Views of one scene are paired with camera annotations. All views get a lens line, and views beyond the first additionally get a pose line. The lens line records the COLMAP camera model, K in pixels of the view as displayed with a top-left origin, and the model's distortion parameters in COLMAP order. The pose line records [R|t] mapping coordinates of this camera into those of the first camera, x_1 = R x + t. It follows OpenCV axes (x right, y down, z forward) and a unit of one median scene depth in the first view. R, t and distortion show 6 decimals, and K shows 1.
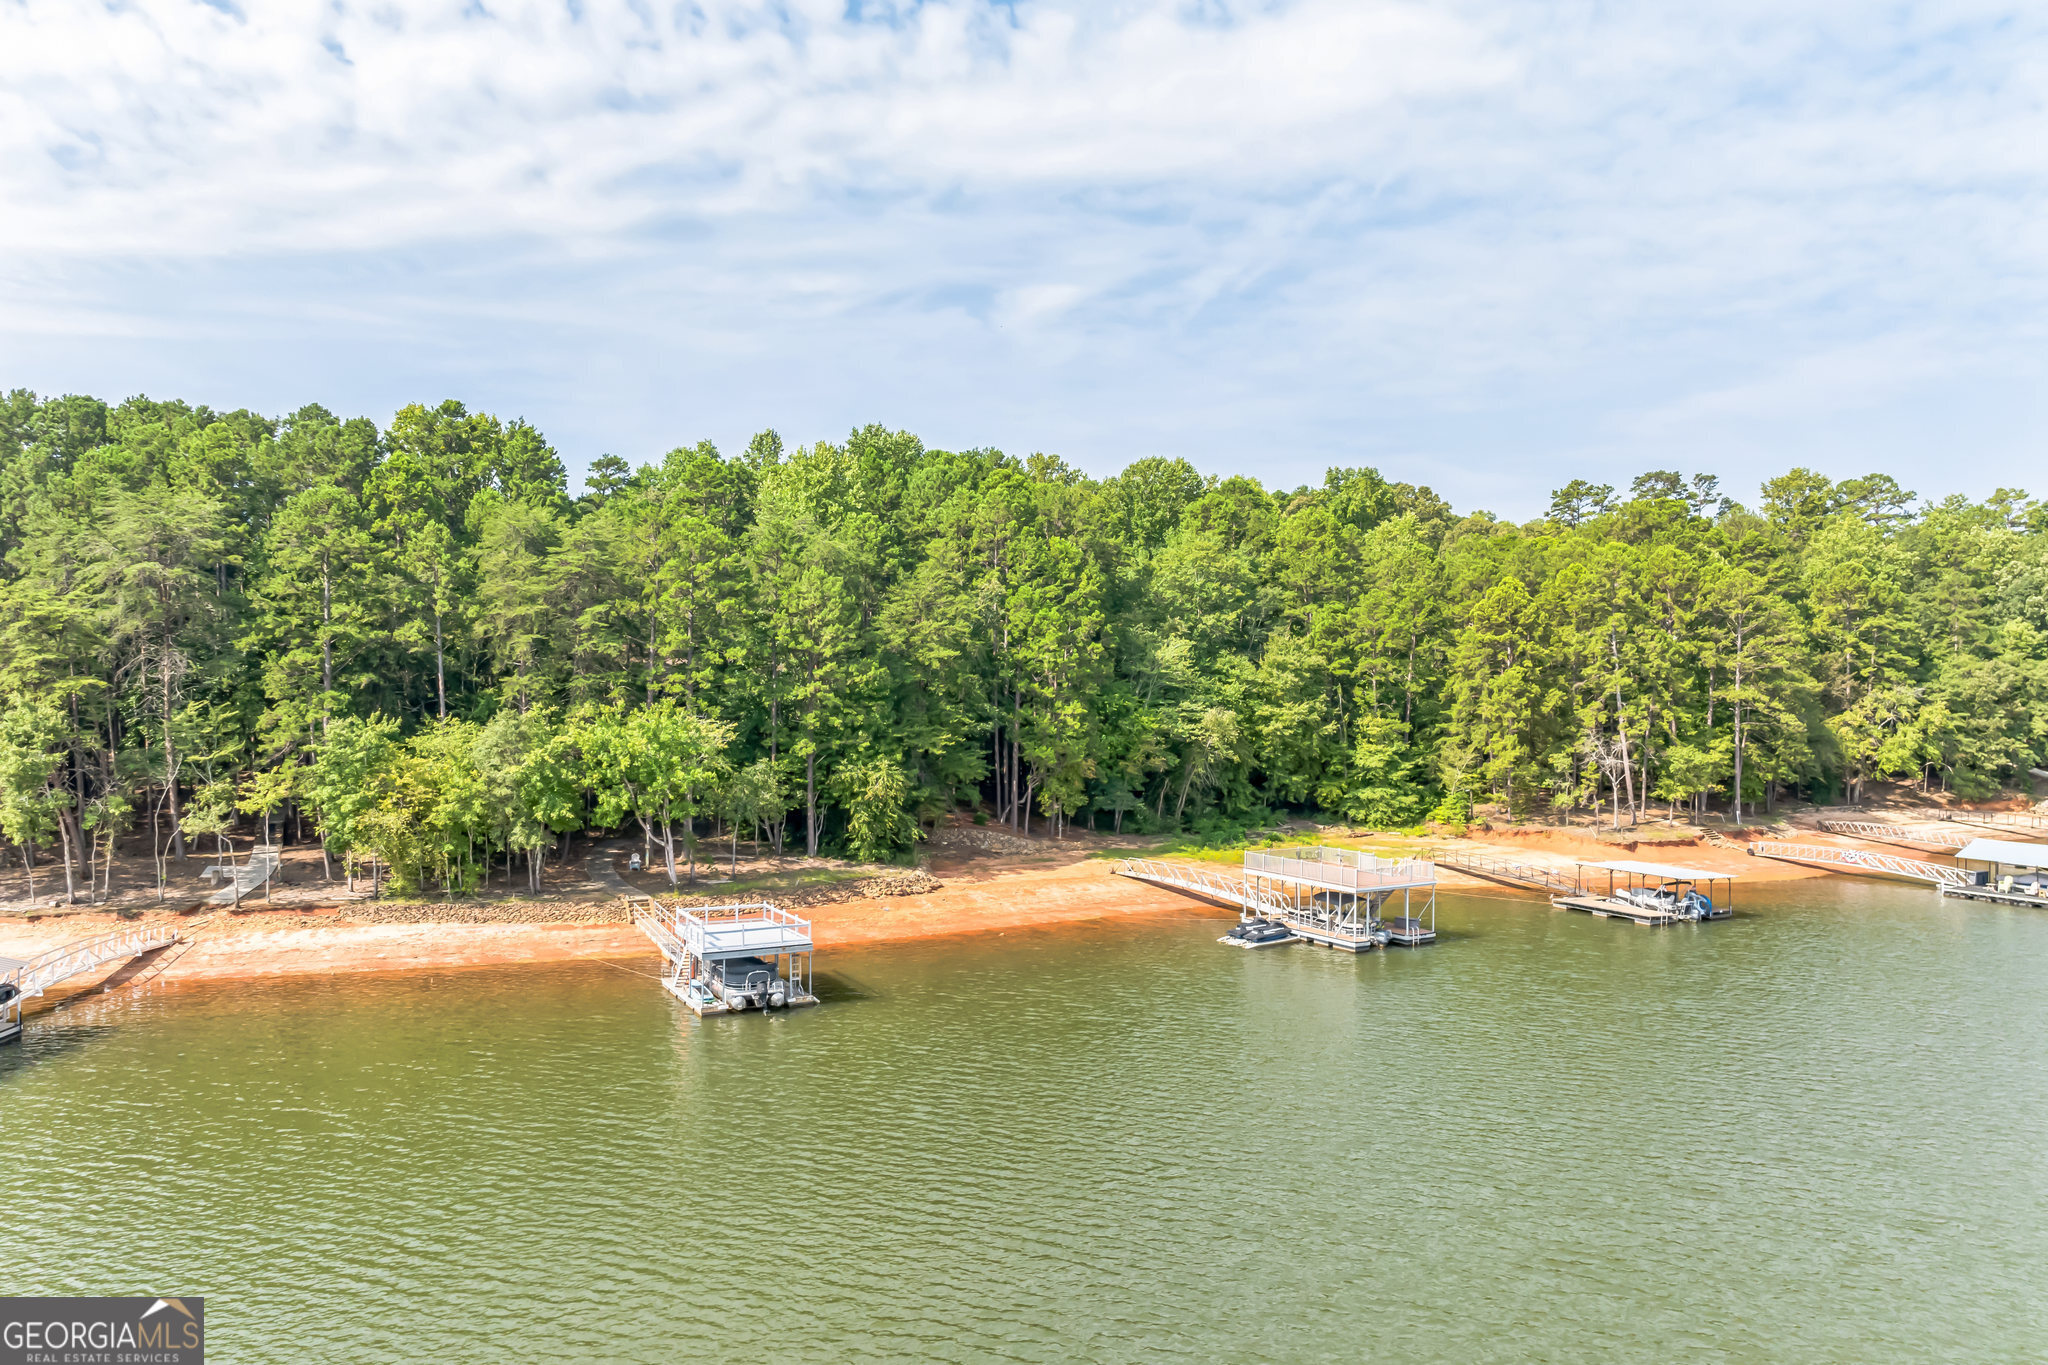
lens RADIAL K [[1539.2, 0, 1042.8], [0, 1539.2, 677.5], [0, 0, 1]] dist [-0.030832, -0.007525]
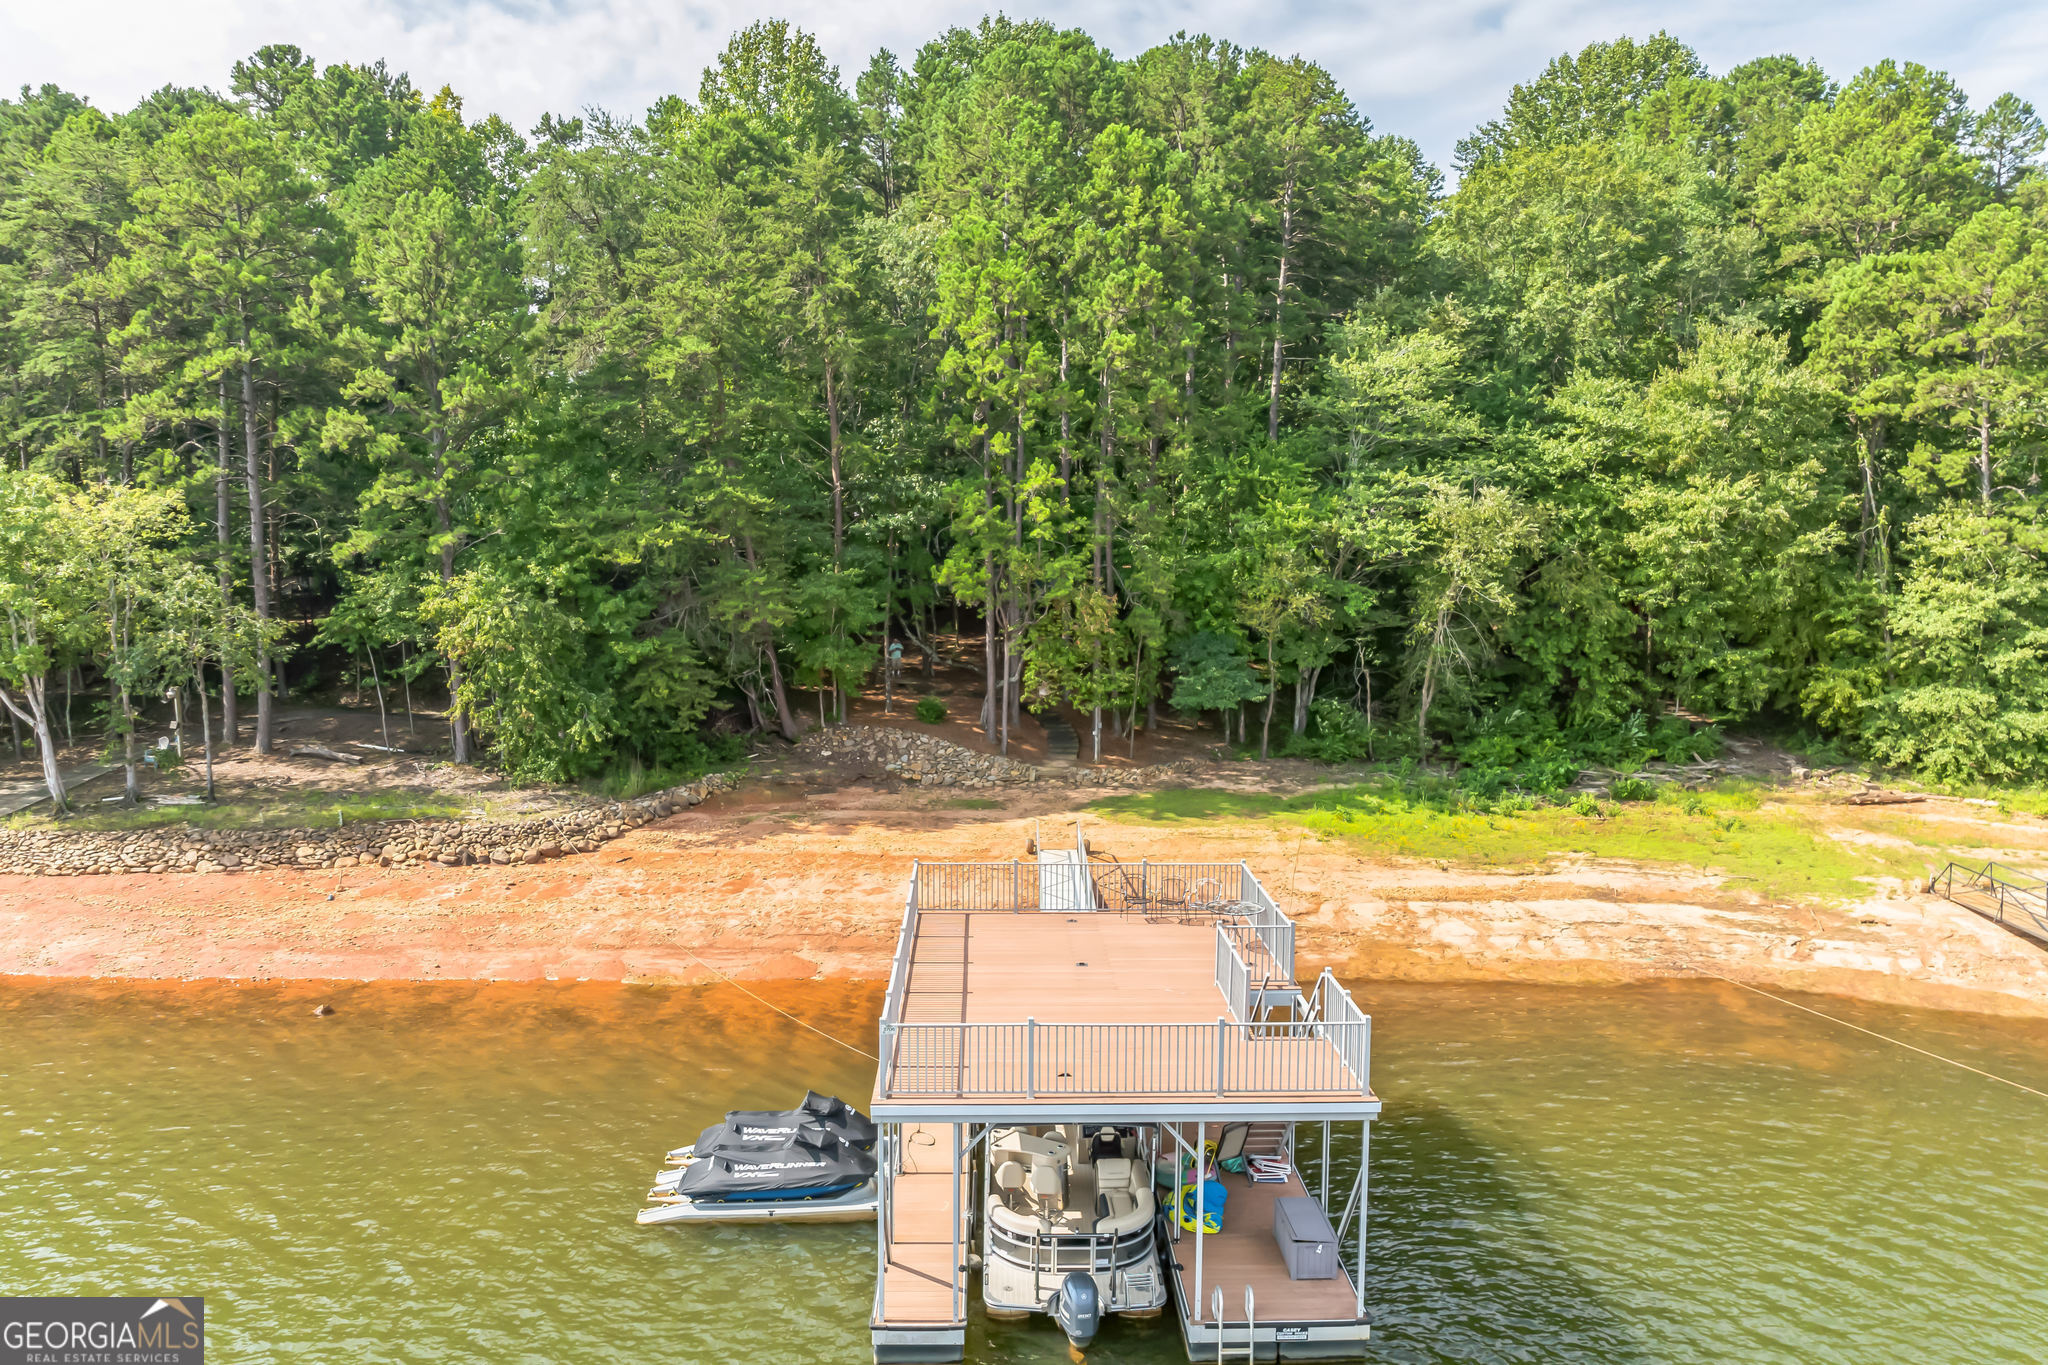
lens RADIAL K [[1539.2, 0, 1087.9], [0, 1539.2, 673.8], [0, 0, 1]] dist [-0.030832, -0.007525]
pose [[0.850787, 0.045783, -0.523512, 0.234559], [-0.001300, 0.996378, 0.085023, 0.033904], [0.525509, -0.071656, 0.847765, 0.535701]]
